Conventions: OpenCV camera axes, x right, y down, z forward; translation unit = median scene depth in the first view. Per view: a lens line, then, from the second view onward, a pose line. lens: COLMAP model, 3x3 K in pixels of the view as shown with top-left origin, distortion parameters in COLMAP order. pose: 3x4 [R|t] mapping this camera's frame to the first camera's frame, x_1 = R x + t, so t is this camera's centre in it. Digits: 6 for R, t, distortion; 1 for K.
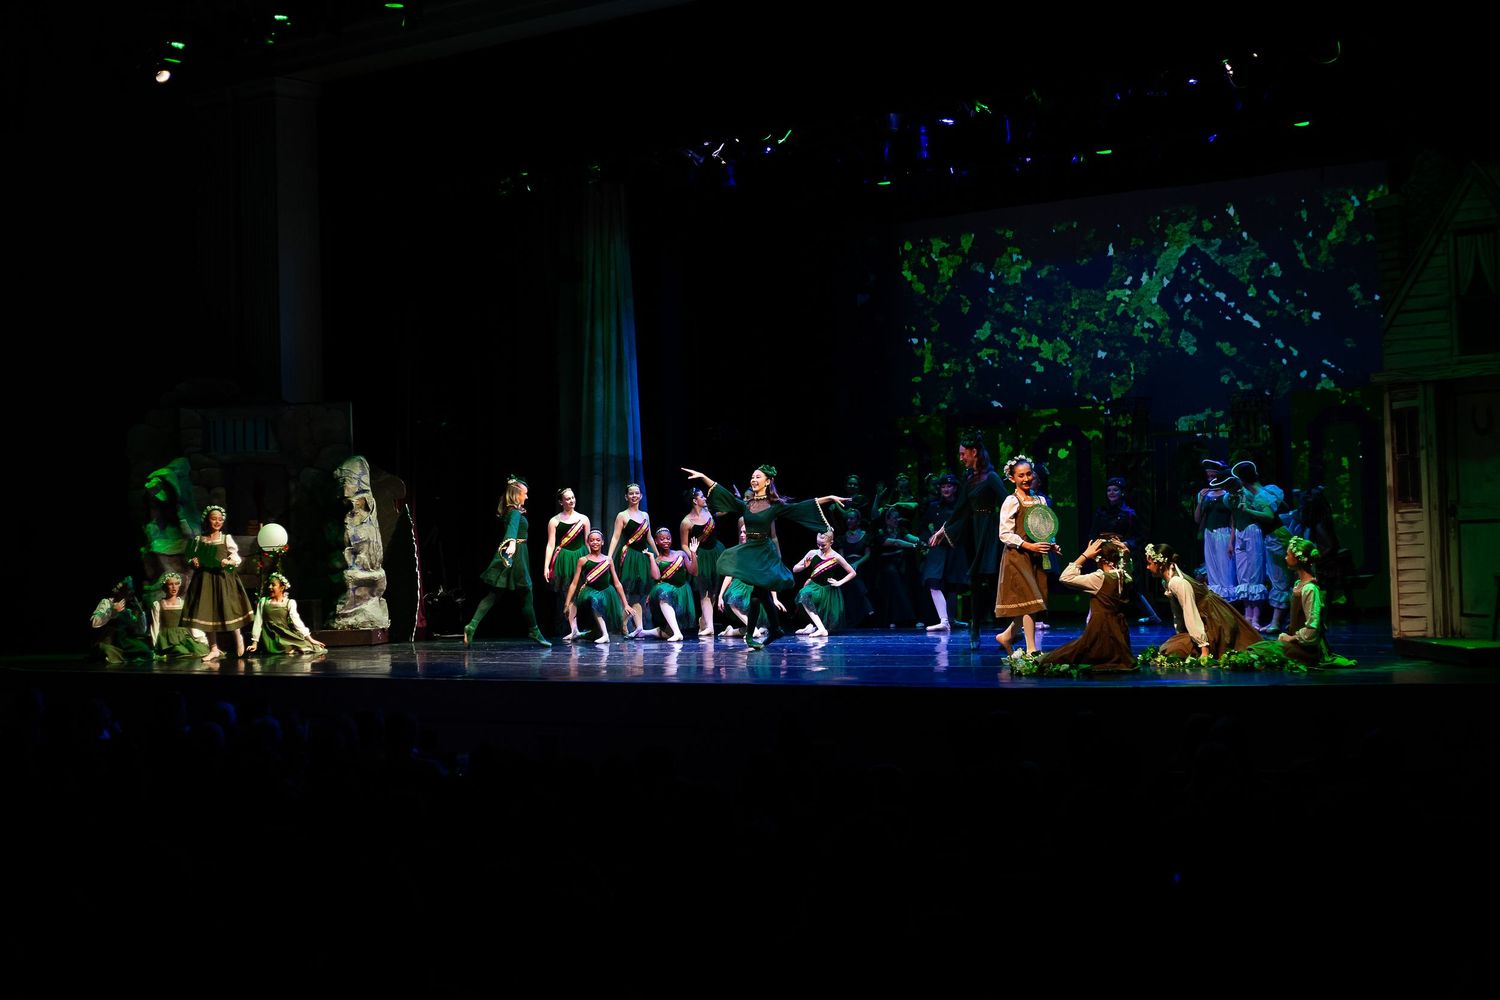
lens RADIAL K [[2296.9, 0, 747.3], [0, 2296.9, 506.5], [0, 0, 1]] dist [-0.147821, 0.000000]
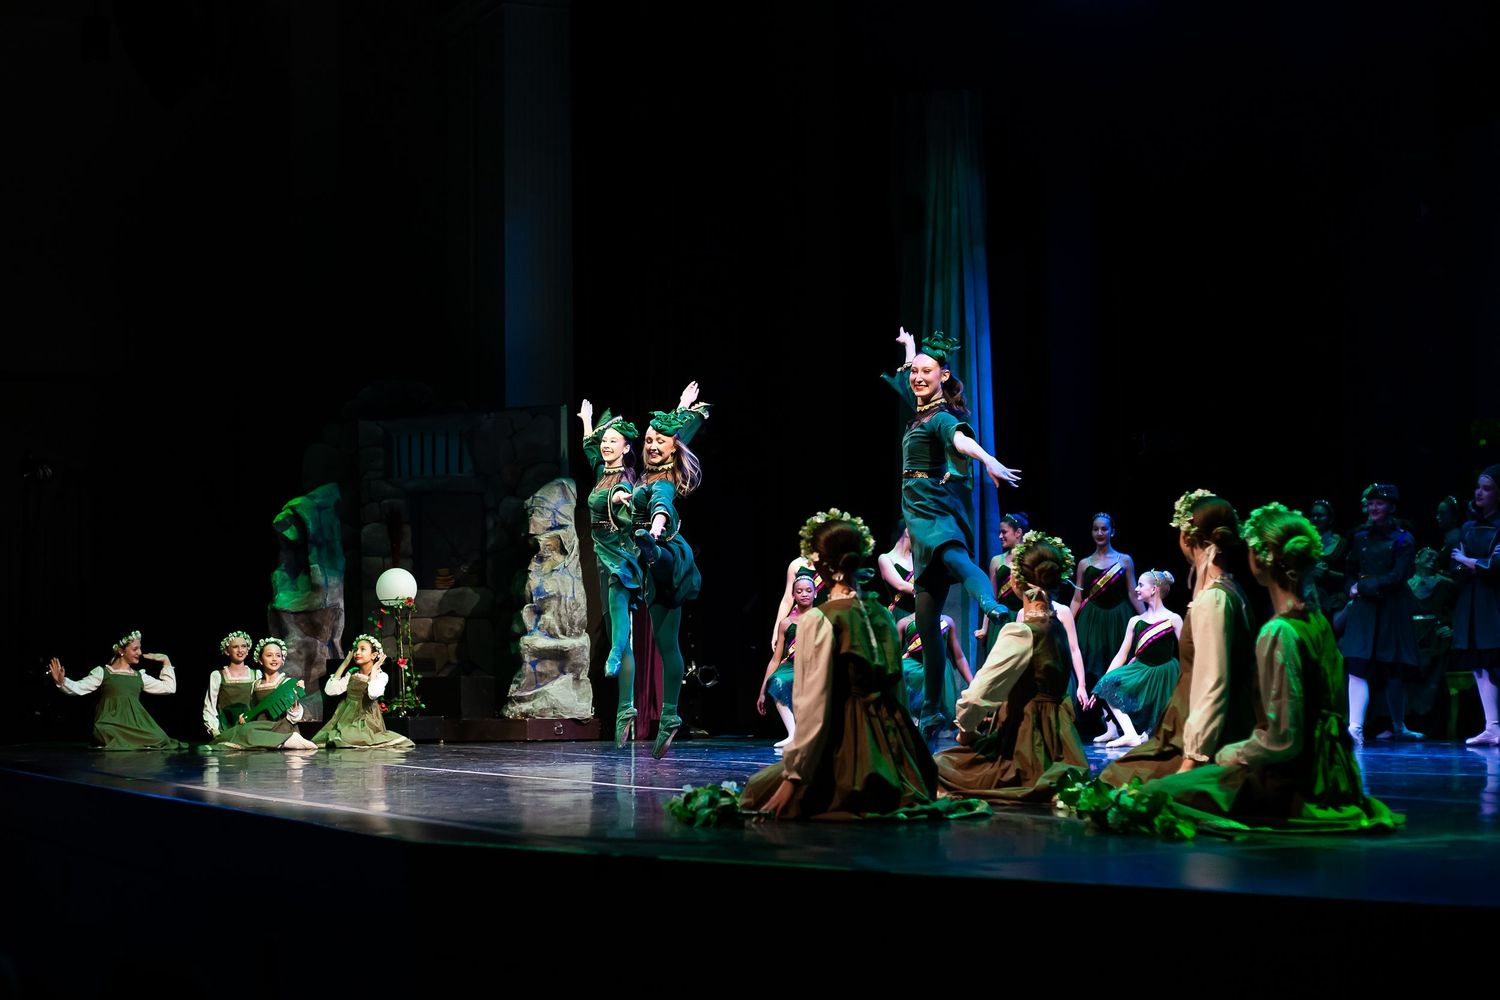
lens RADIAL K [[2296.9, 0, 751.7], [0, 2296.9, 495.0], [0, 0, 1]] dist [-0.147821, 0.000000]
pose [[0.884162, -0.021451, -0.466688, 0.220281], [-0.005245, 0.998427, -0.055829, 0.023206], [0.467152, 0.051809, 0.882658, 0.394265]]
